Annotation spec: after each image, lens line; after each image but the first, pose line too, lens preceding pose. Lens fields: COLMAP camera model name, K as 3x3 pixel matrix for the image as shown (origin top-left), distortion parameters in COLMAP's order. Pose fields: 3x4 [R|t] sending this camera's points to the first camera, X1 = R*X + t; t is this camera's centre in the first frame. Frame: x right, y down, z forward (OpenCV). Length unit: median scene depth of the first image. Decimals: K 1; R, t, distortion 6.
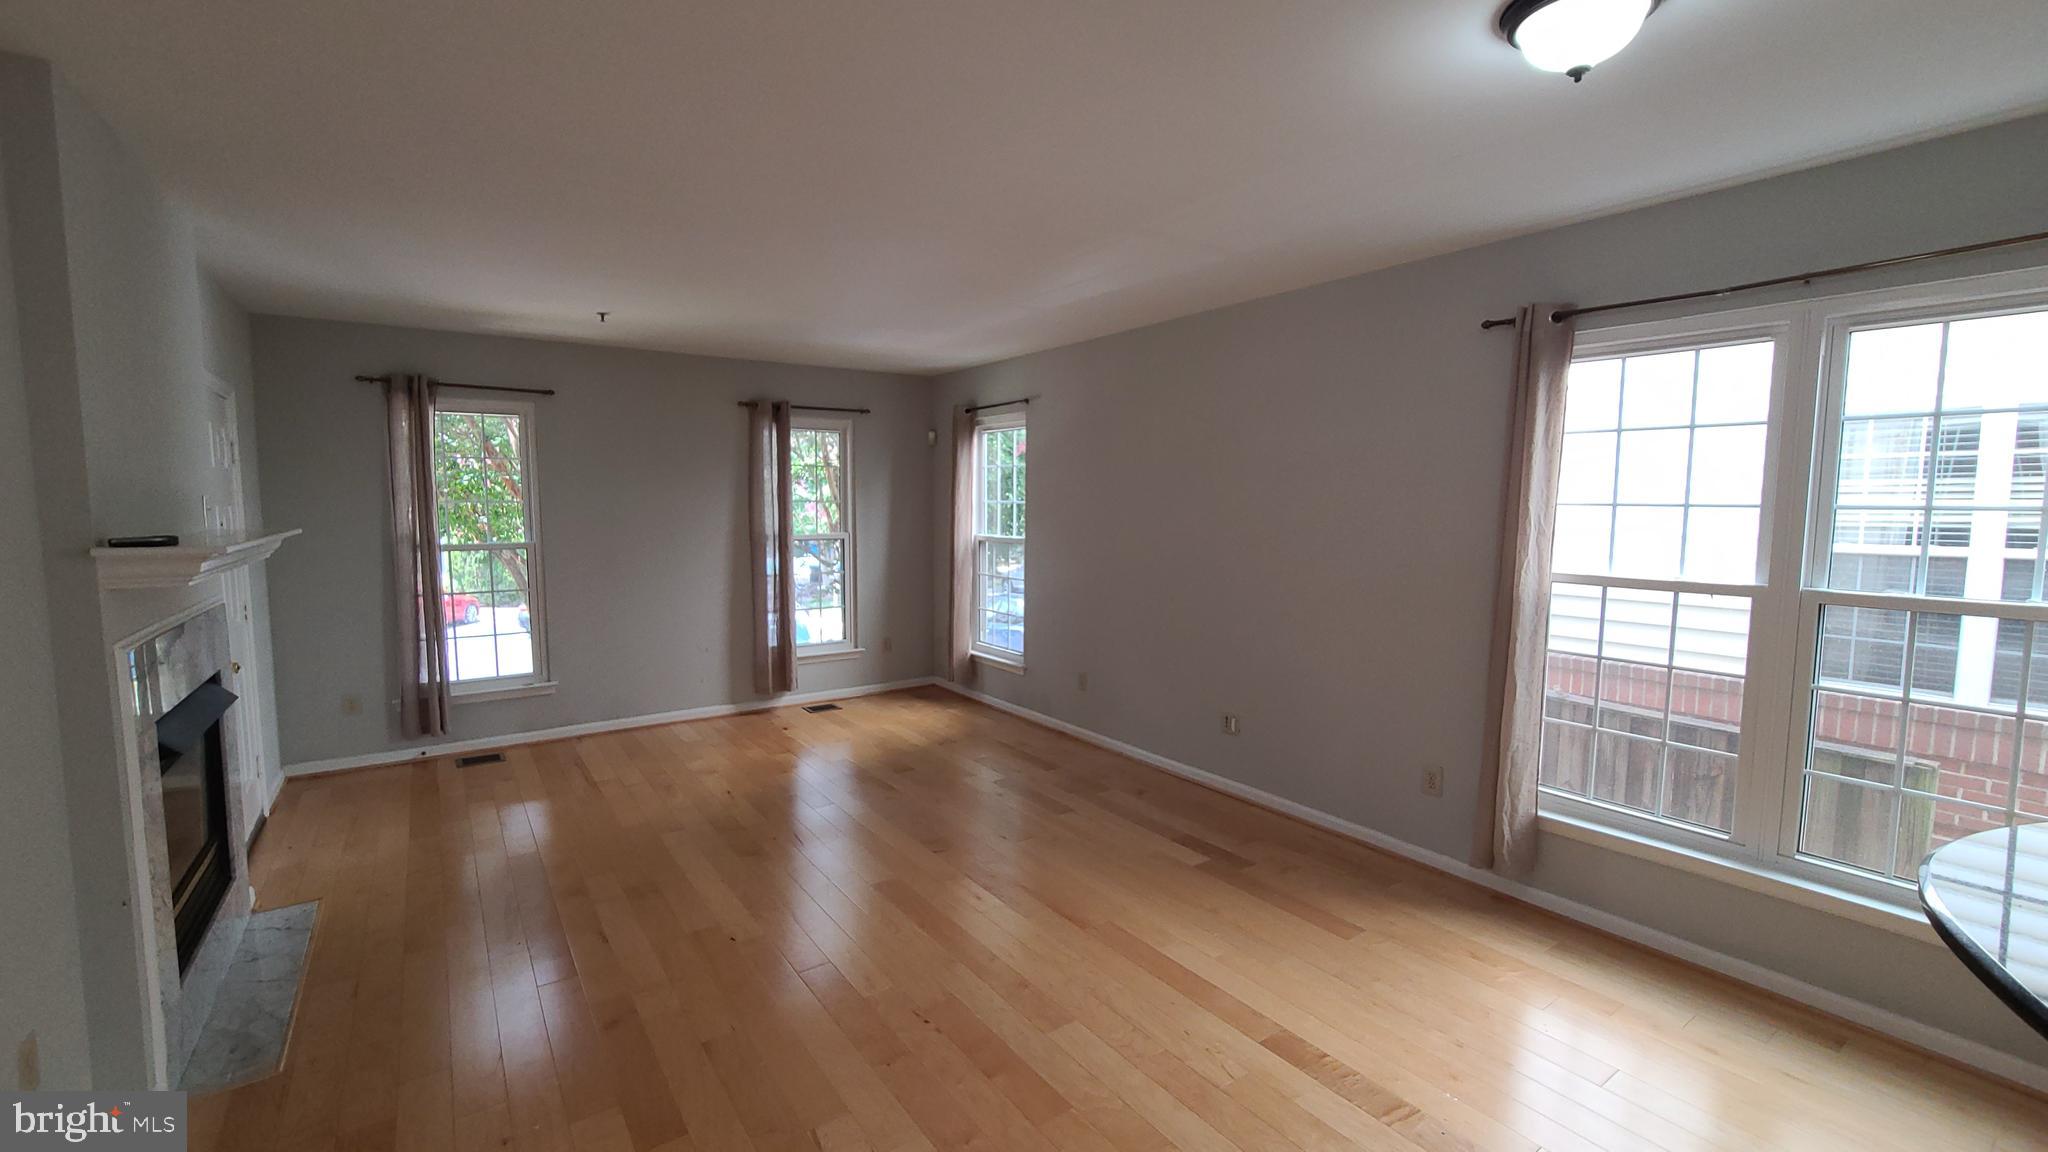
lens RADIAL K [[849.9, 0, 1017.3], [0, 849.9, 574.1], [0, 0, 1]] dist [0.002665, 0.000603]
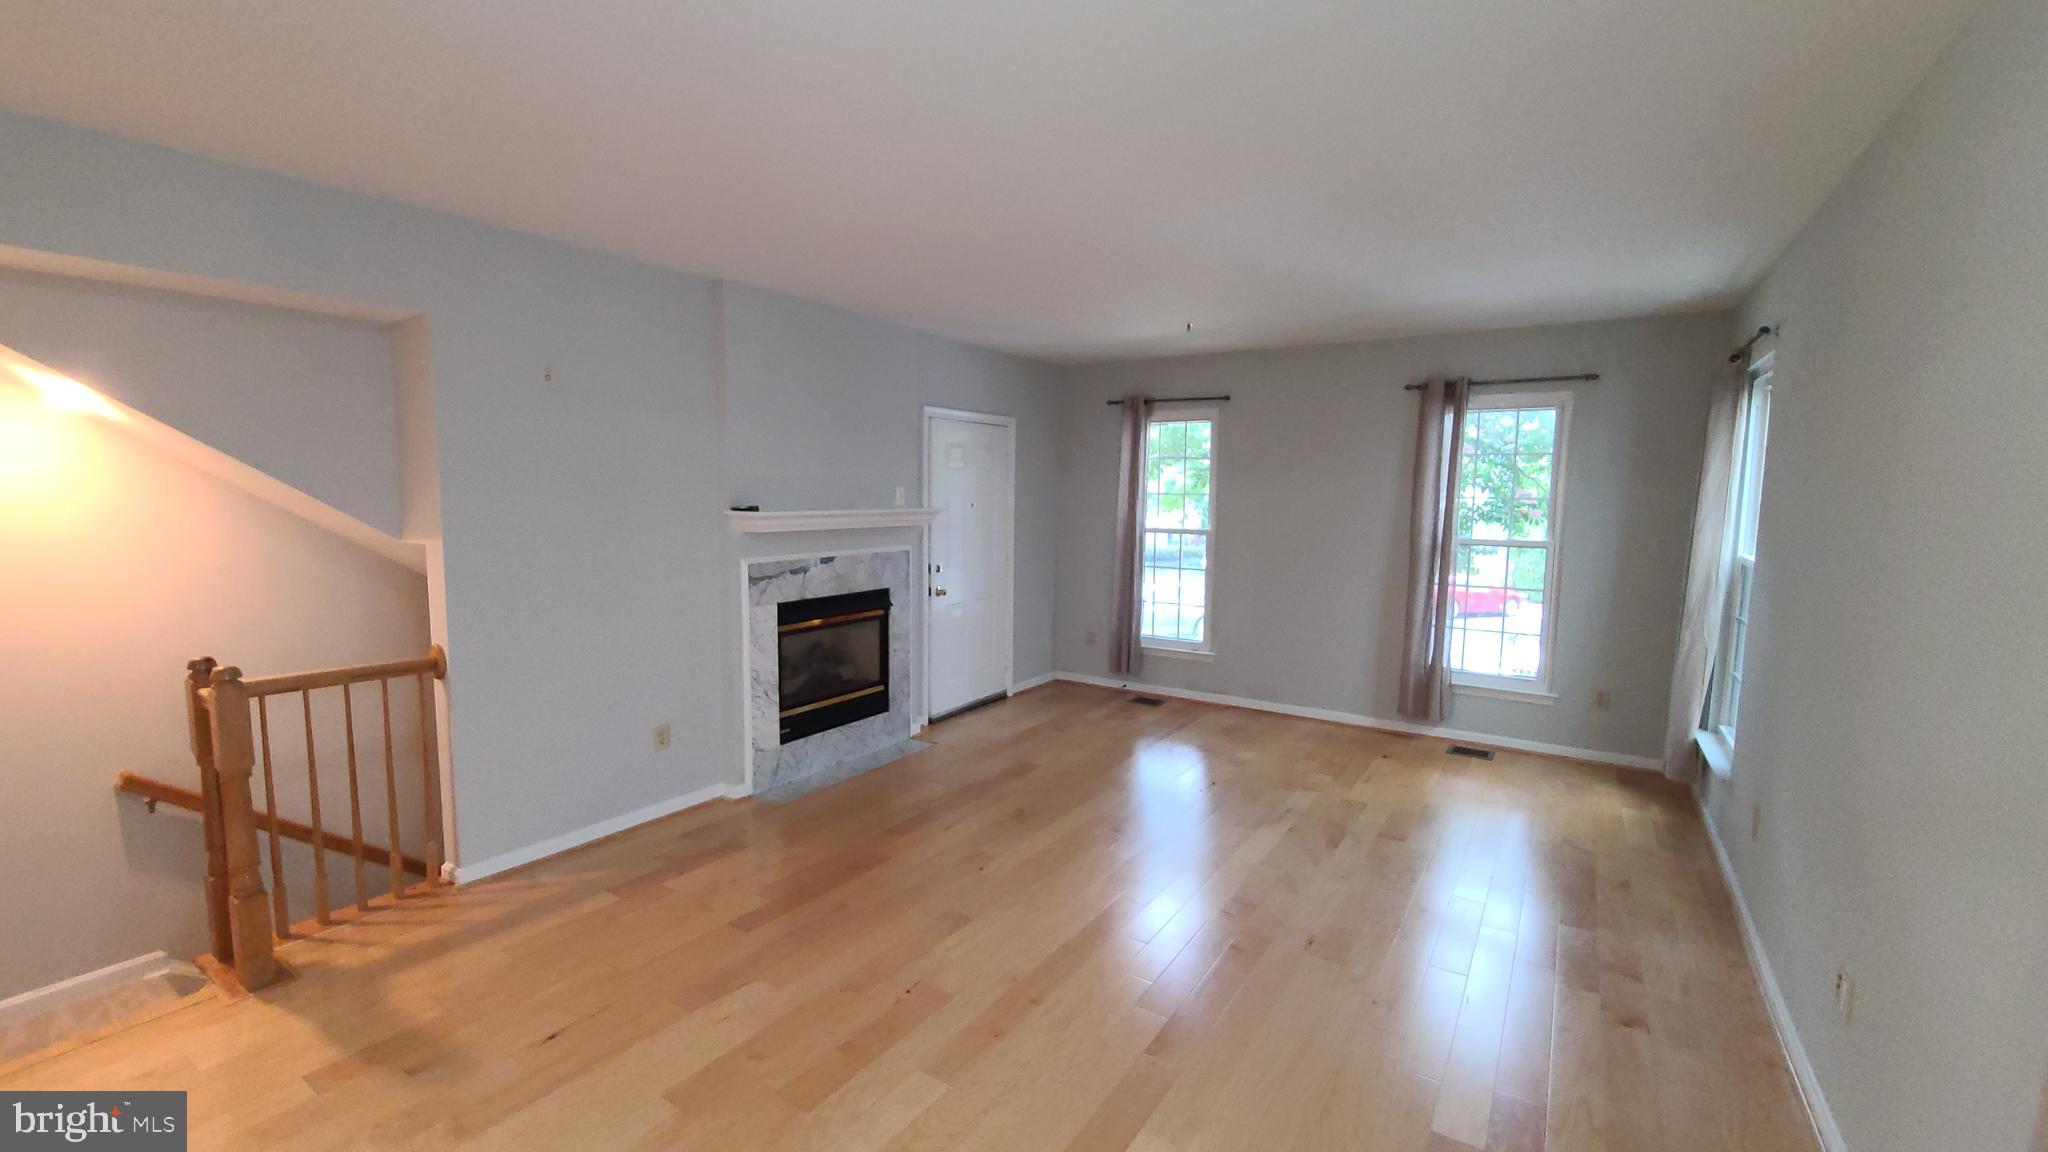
lens RADIAL K [[849.9, 0, 1024.0], [0, 849.9, 580.2], [0, 0, 1]] dist [0.002665, 0.000603]
pose [[0.360457, 0.104655, -0.926886, 0.372978], [-0.088822, 0.993022, 0.077580, -0.033053], [0.928537, 0.054364, 0.367237, 0.307793]]
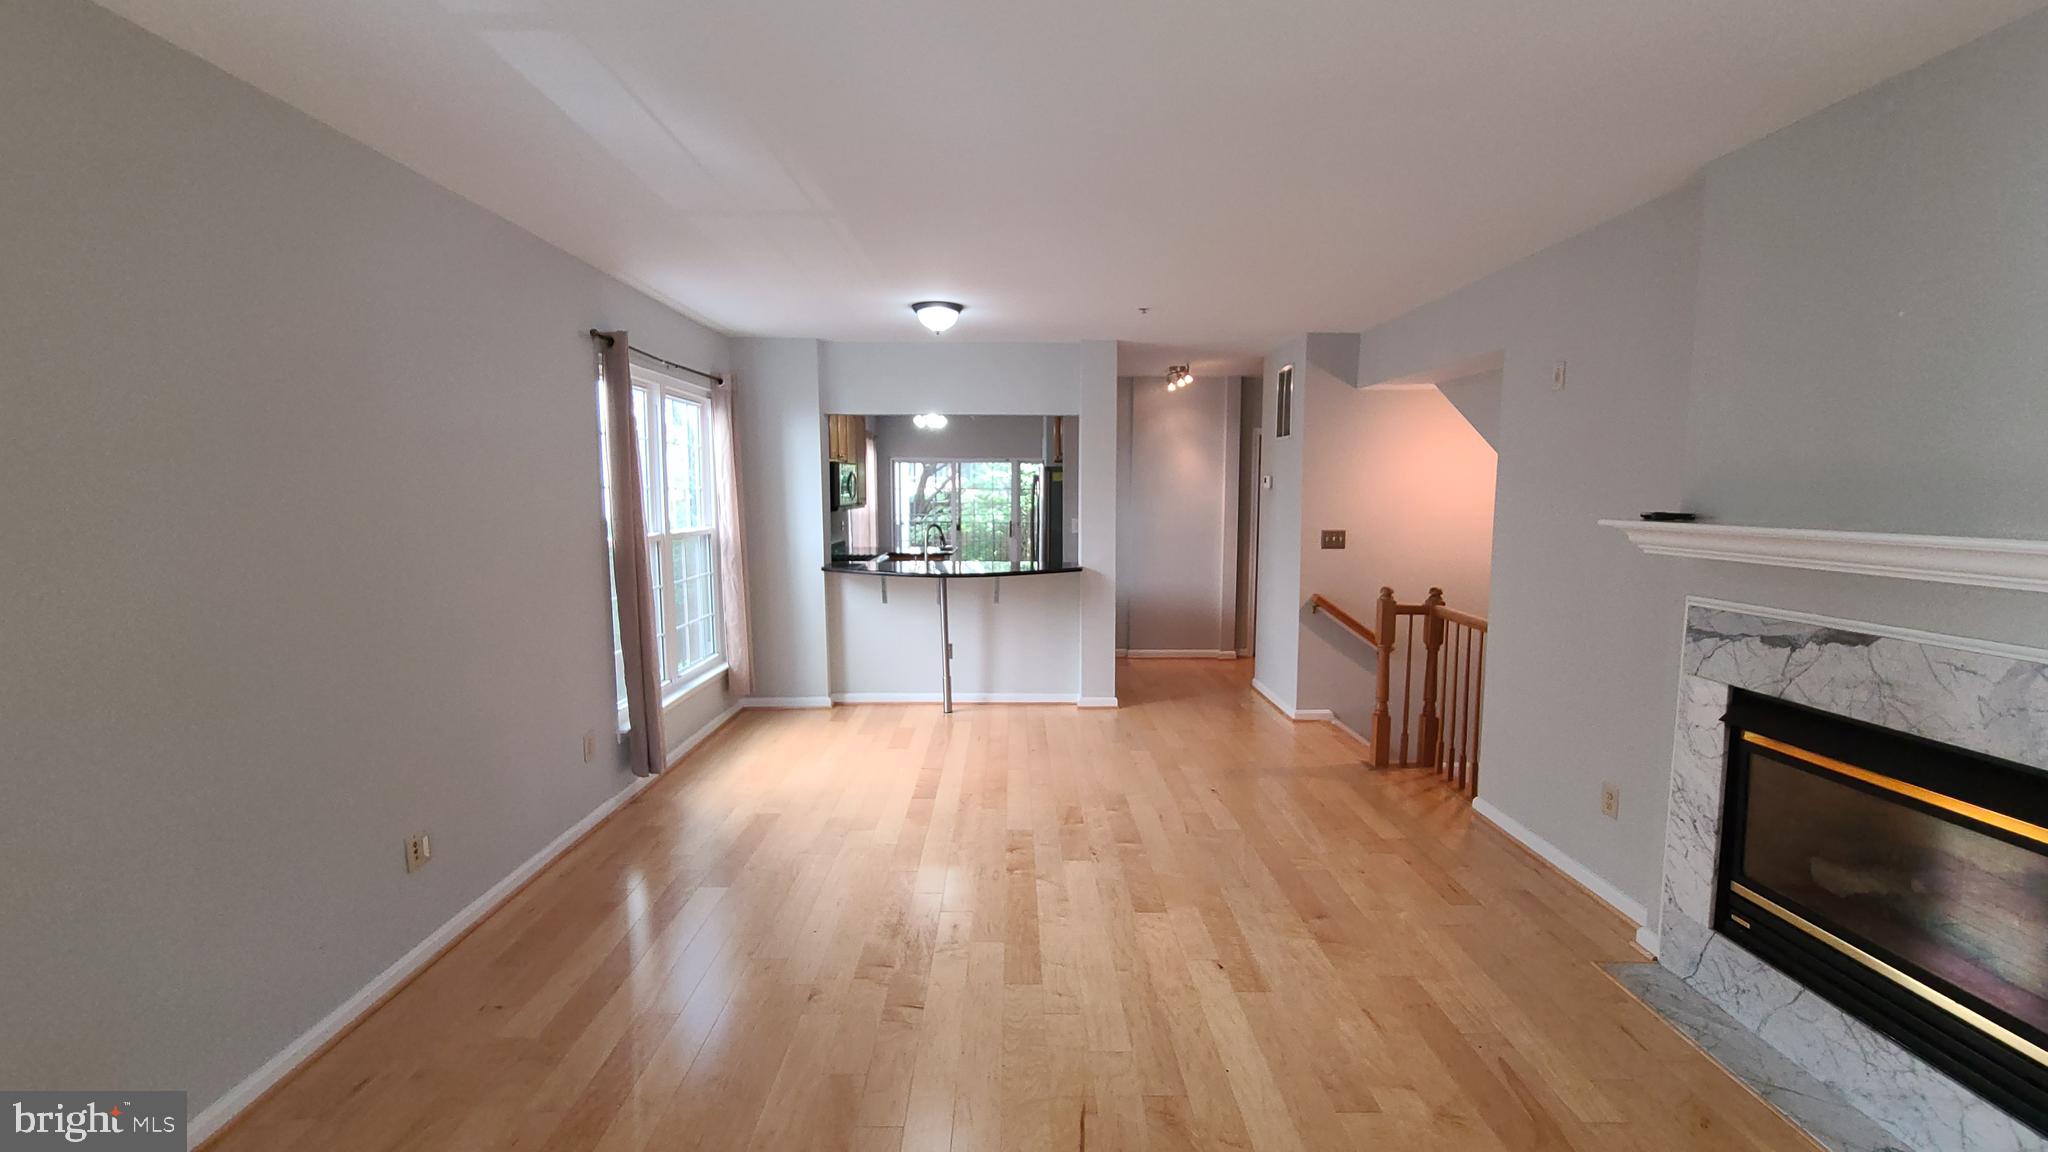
lens RADIAL K [[849.9, 0, 1019.7], [0, 849.9, 580.4], [0, 0, 1]] dist [0.002665, 0.000603]
pose [[-0.818328, -0.062357, 0.571359, -0.339898], [0.046355, 0.983698, 0.173751, -0.078501], [-0.572879, 0.168671, -0.802097, 0.918373]]
